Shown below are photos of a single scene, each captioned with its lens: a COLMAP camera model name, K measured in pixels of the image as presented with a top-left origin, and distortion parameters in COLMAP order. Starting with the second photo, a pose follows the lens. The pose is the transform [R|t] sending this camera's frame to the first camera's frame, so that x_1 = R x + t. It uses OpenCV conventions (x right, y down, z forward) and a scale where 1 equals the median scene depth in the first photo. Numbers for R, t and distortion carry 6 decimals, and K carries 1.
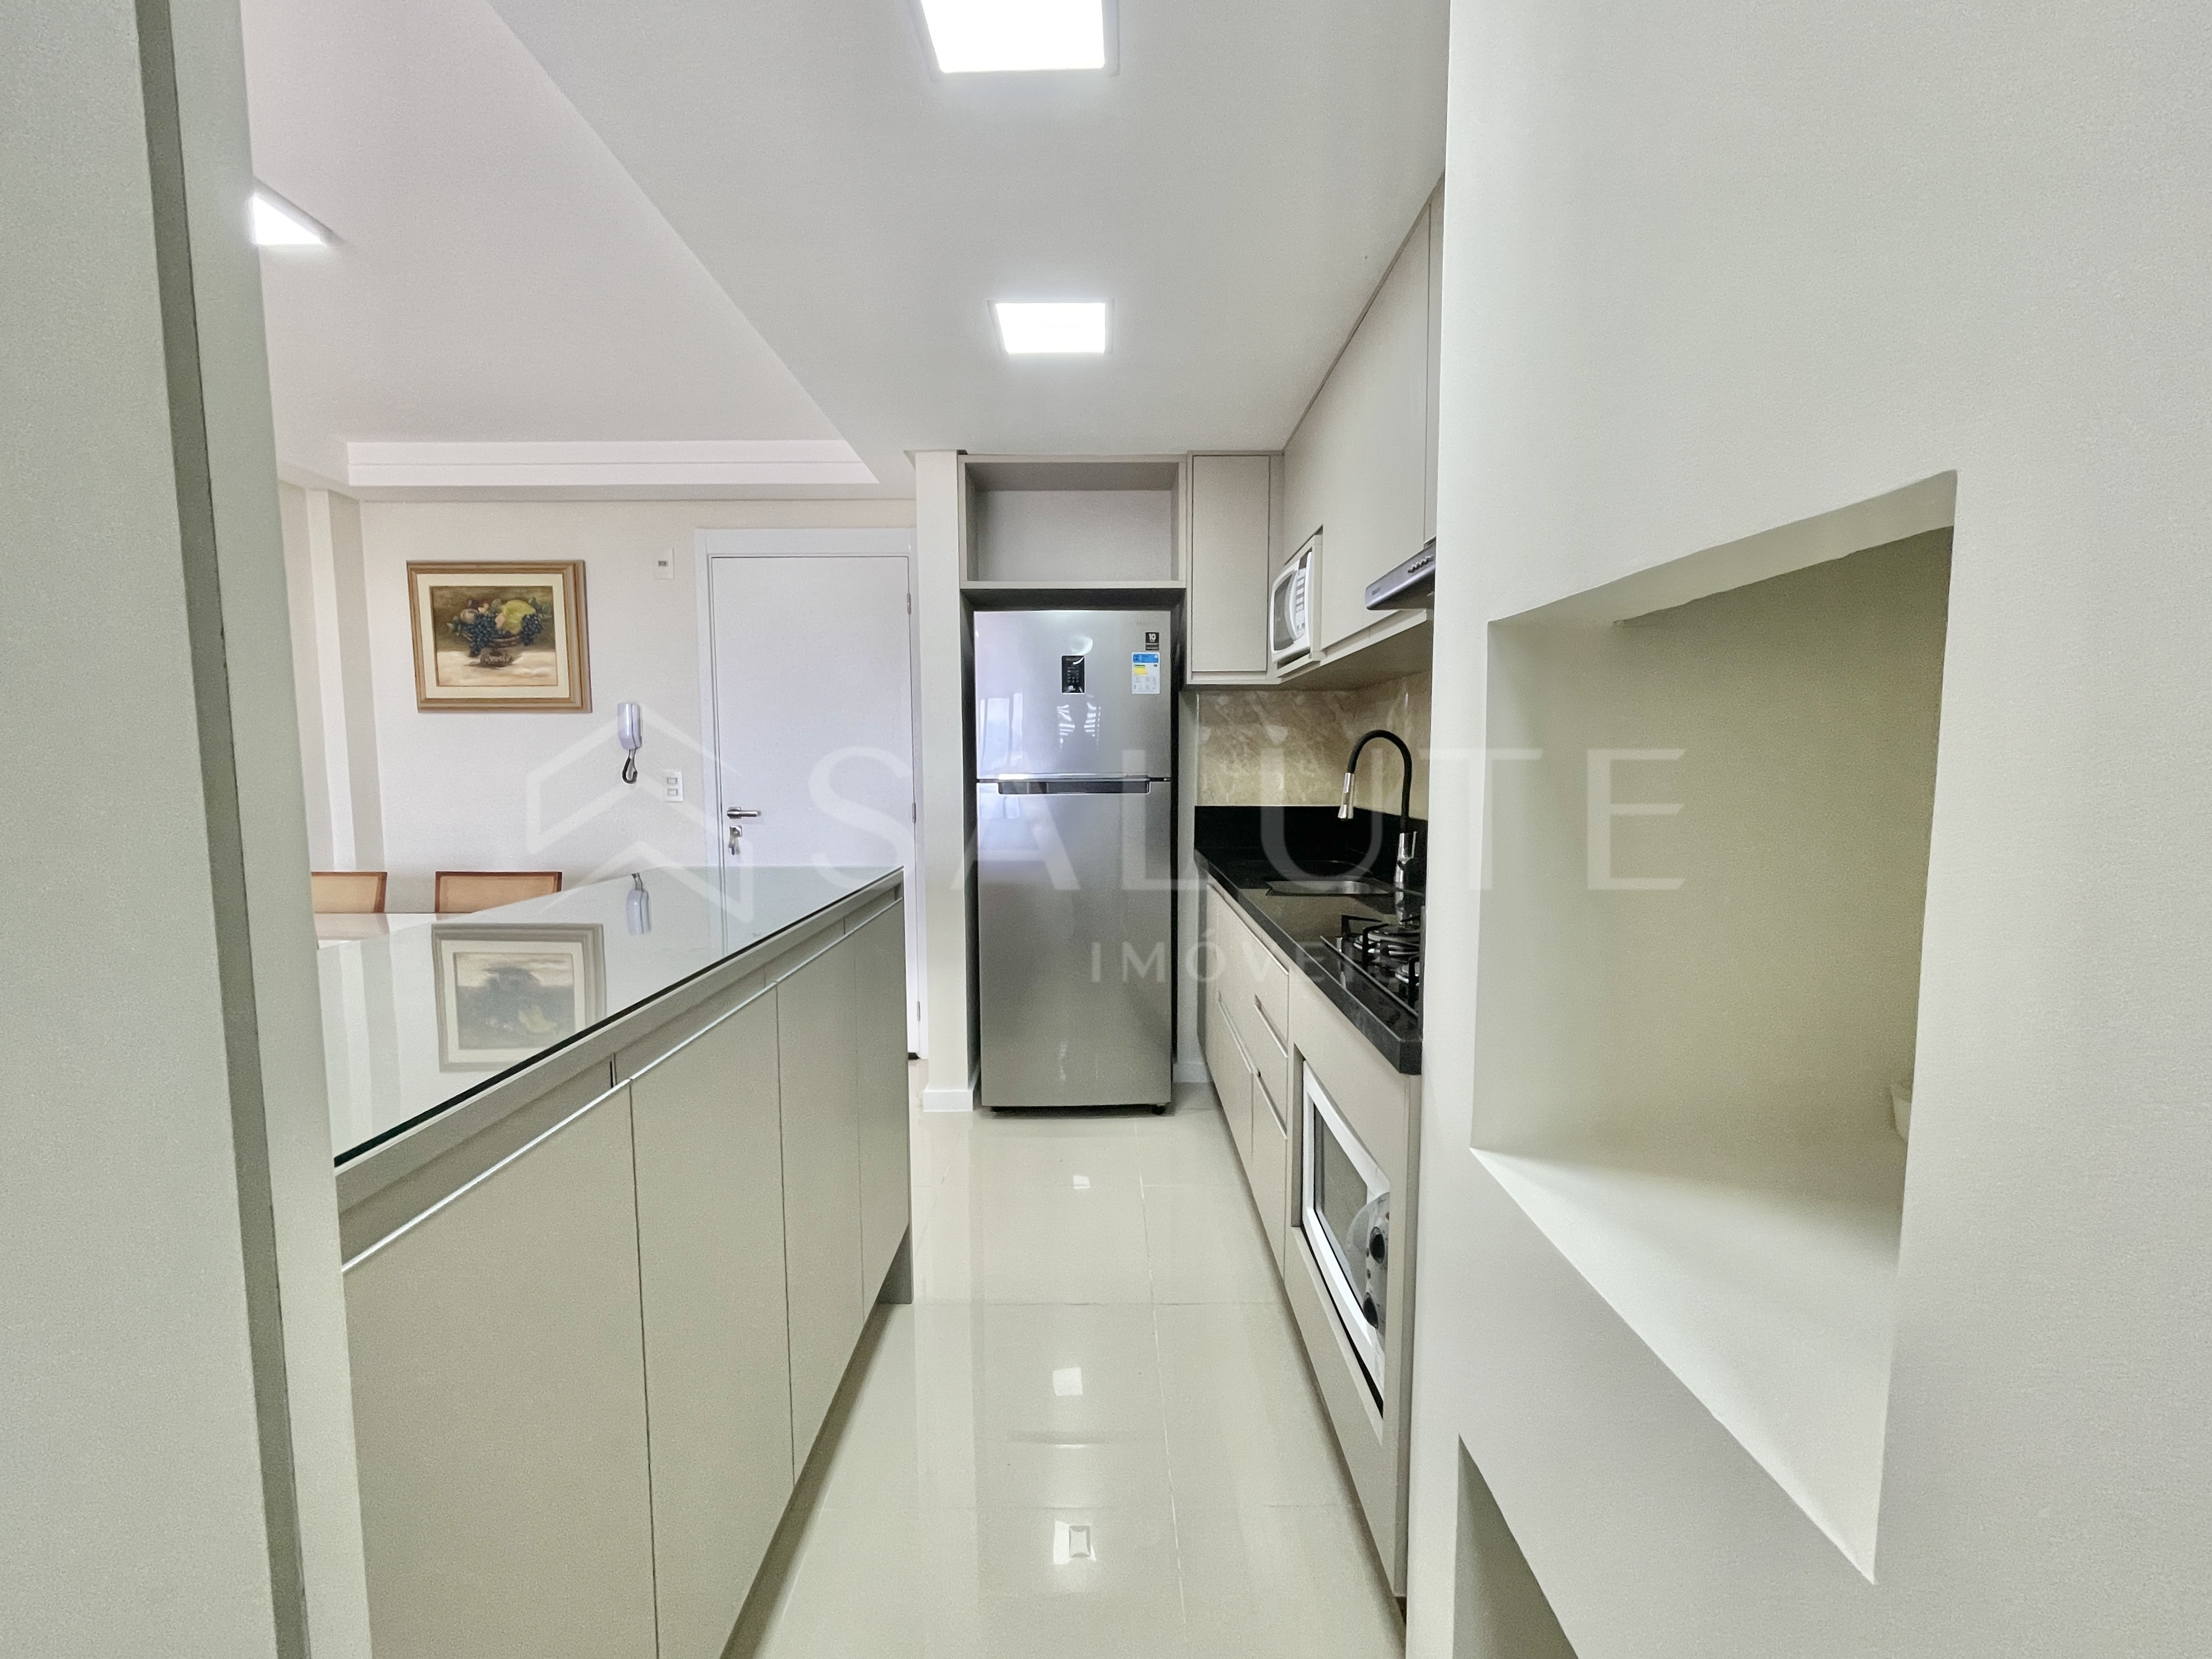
lens RADIAL K [[917.5, 0, 1121.3], [0, 917.5, 839.8], [0, 0, 1]] dist [-0.001961, -0.004535]
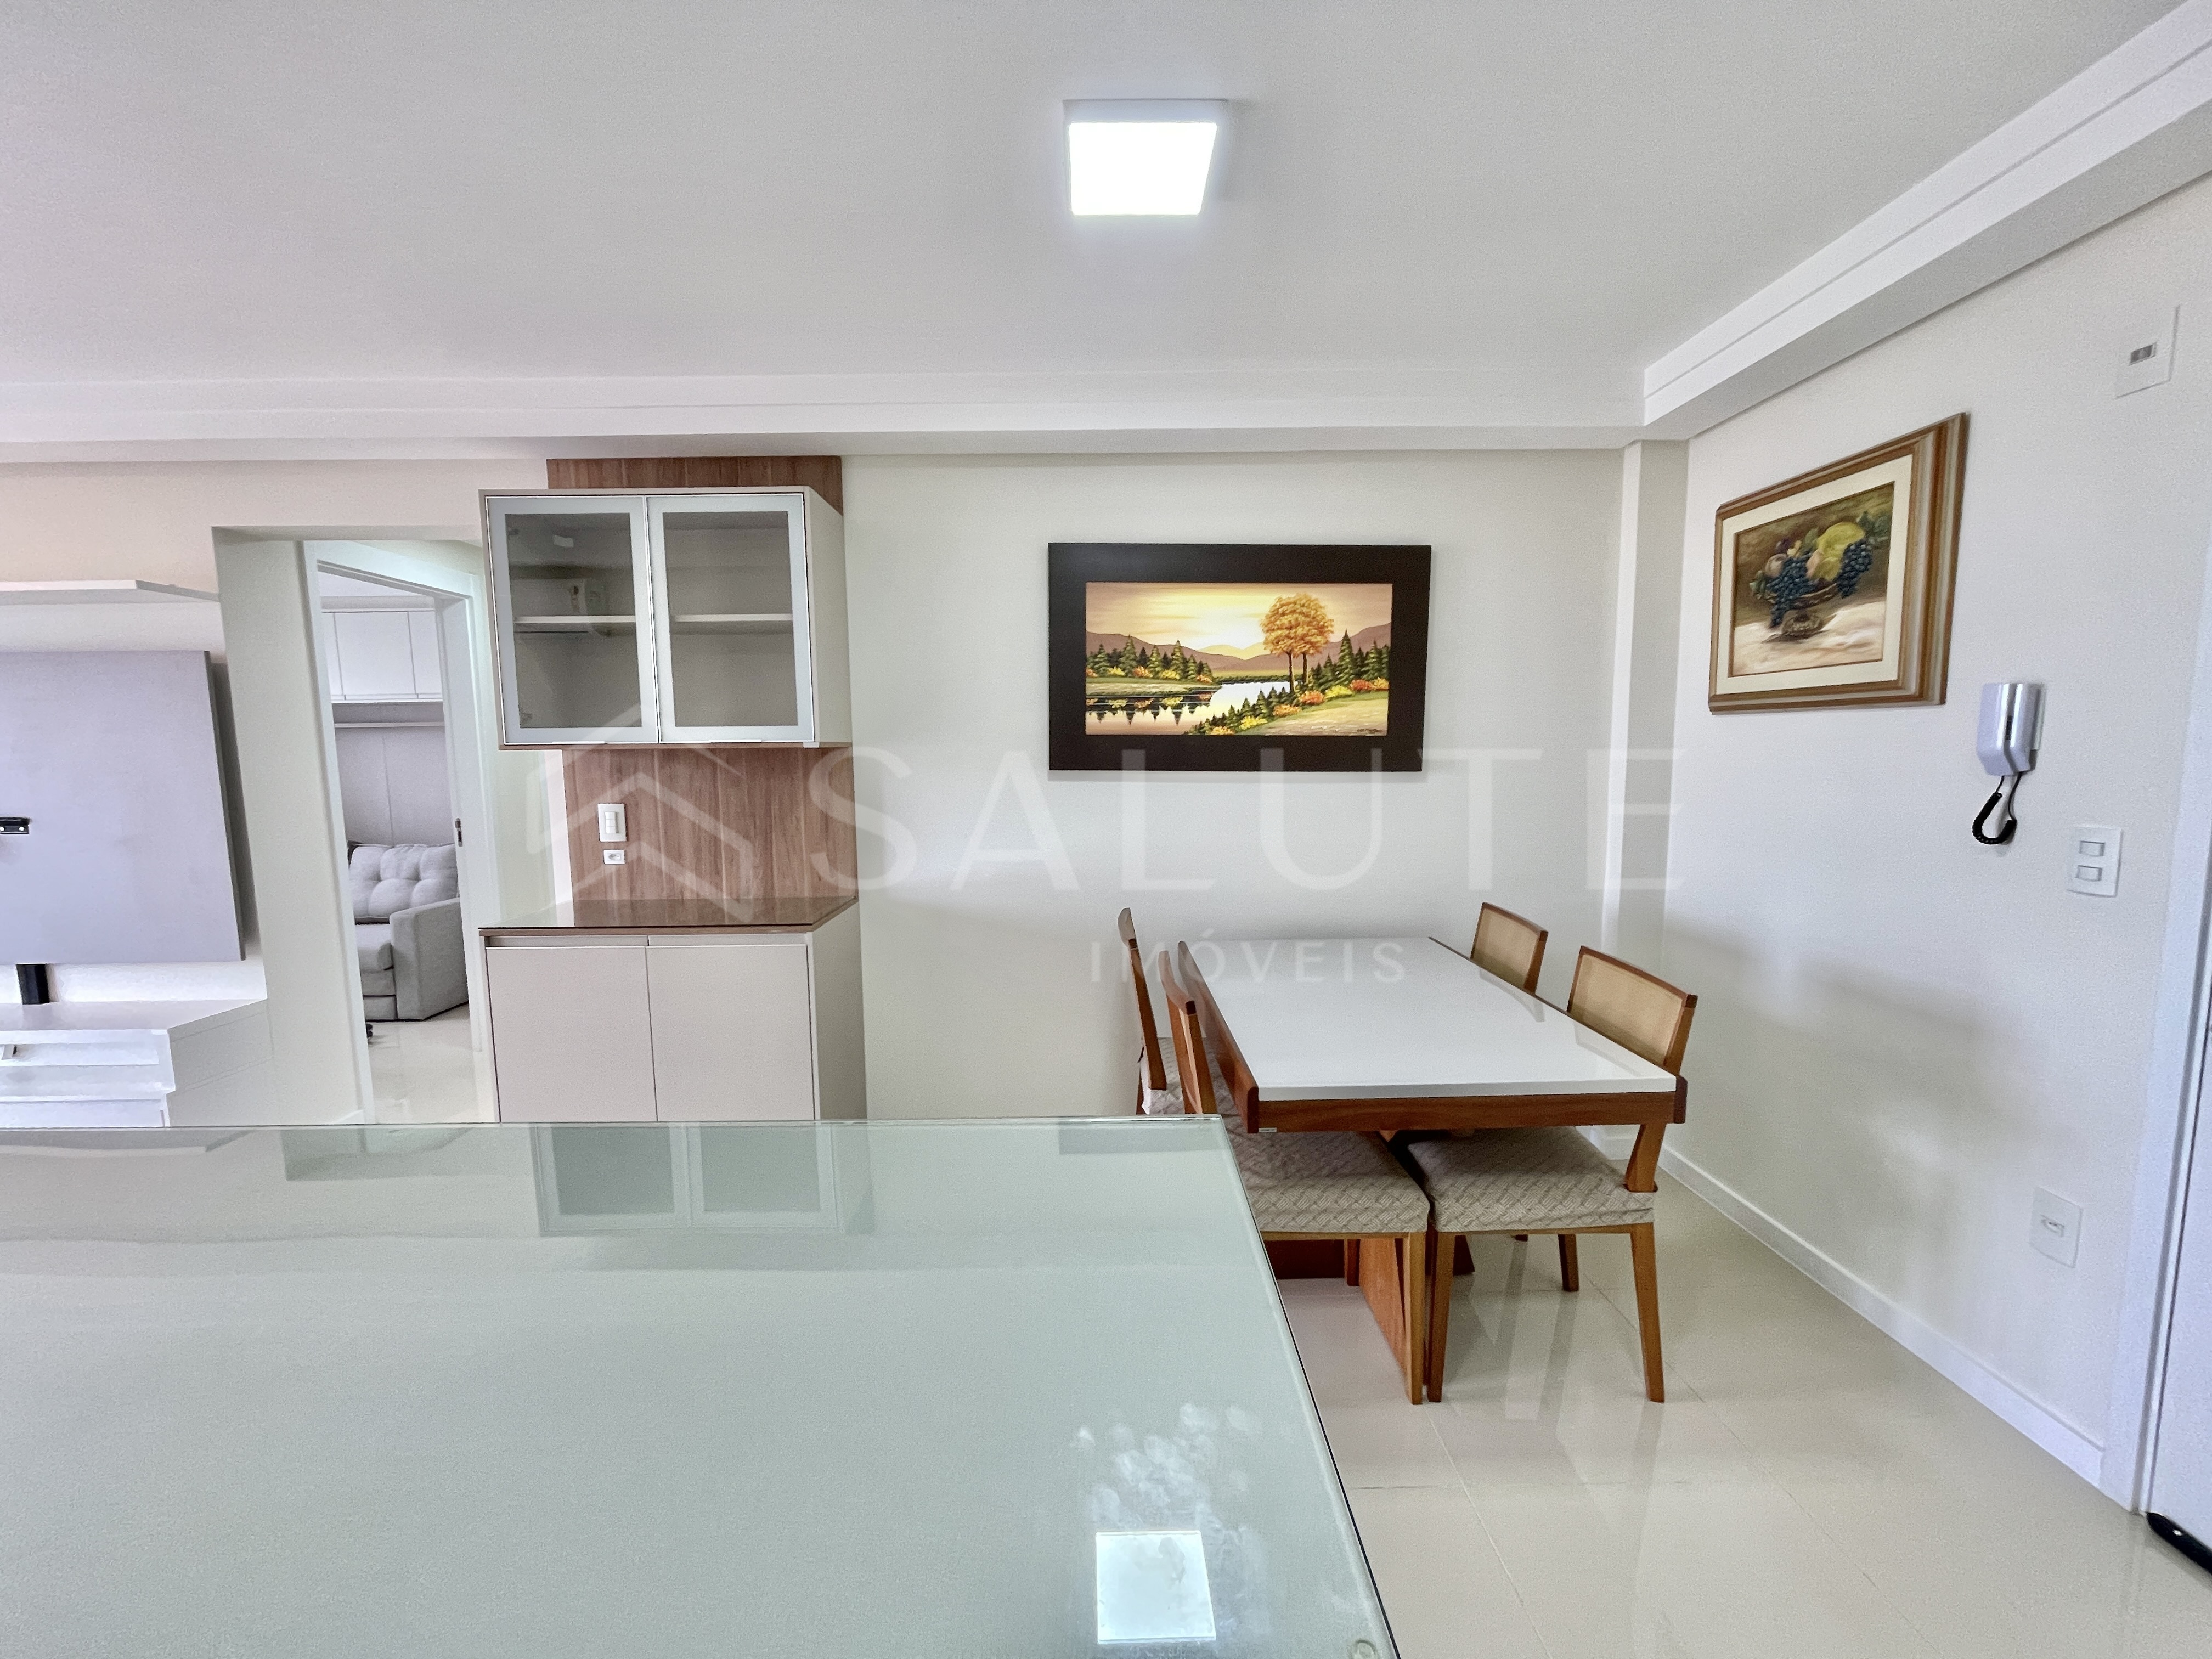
lens RADIAL K [[880.6, 0, 1093.7], [0, 880.6, 835.1], [0, 0, 1]] dist [0.002060, -0.000094]
pose [[-0.003279, 0.103370, -0.994638, -0.059301], [-0.075583, 0.991772, 0.103321, -0.080615], [0.997134, 0.075516, 0.004561, 0.521852]]
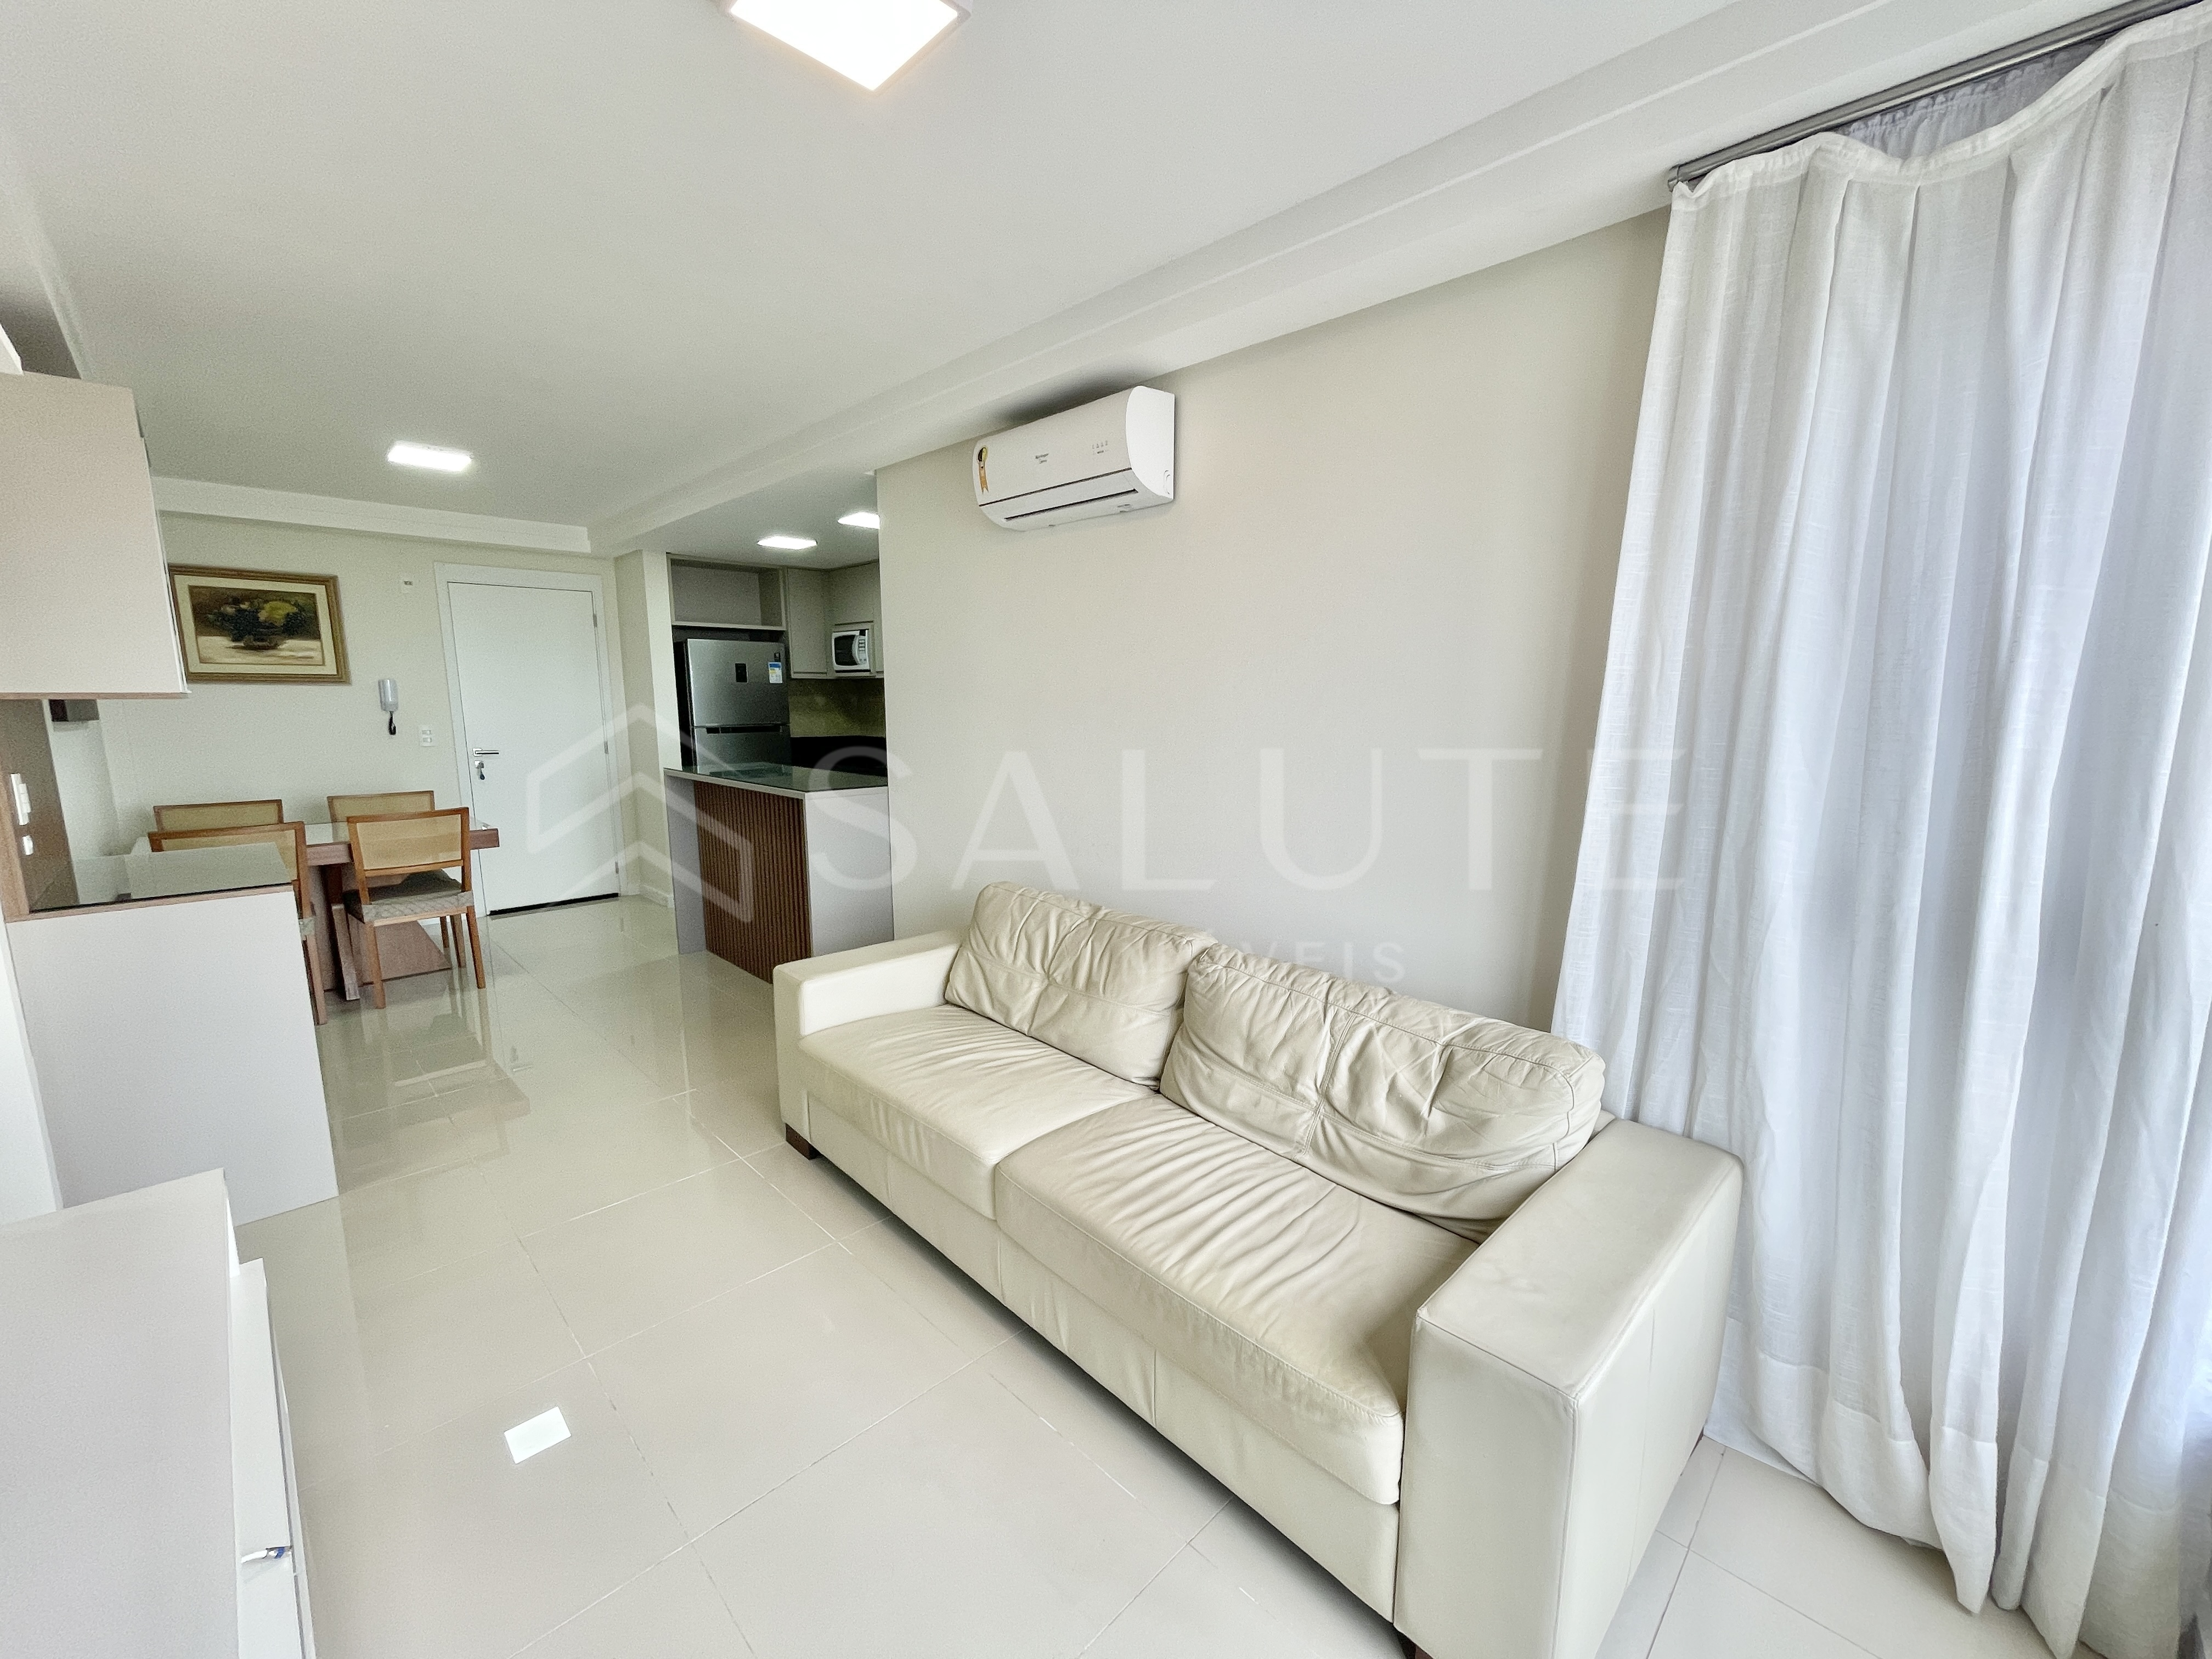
lens RADIAL K [[896.1, 0, 1090.8], [0, 896.1, 837.6], [0, 0, 1]] dist [-0.002904, 0.009922]
pose [[0.724611, -0.107128, 0.680781, -0.733943], [0.058990, 0.993860, 0.093607, 0.033439], [-0.686629, -0.027669, 0.726481, -0.811112]]
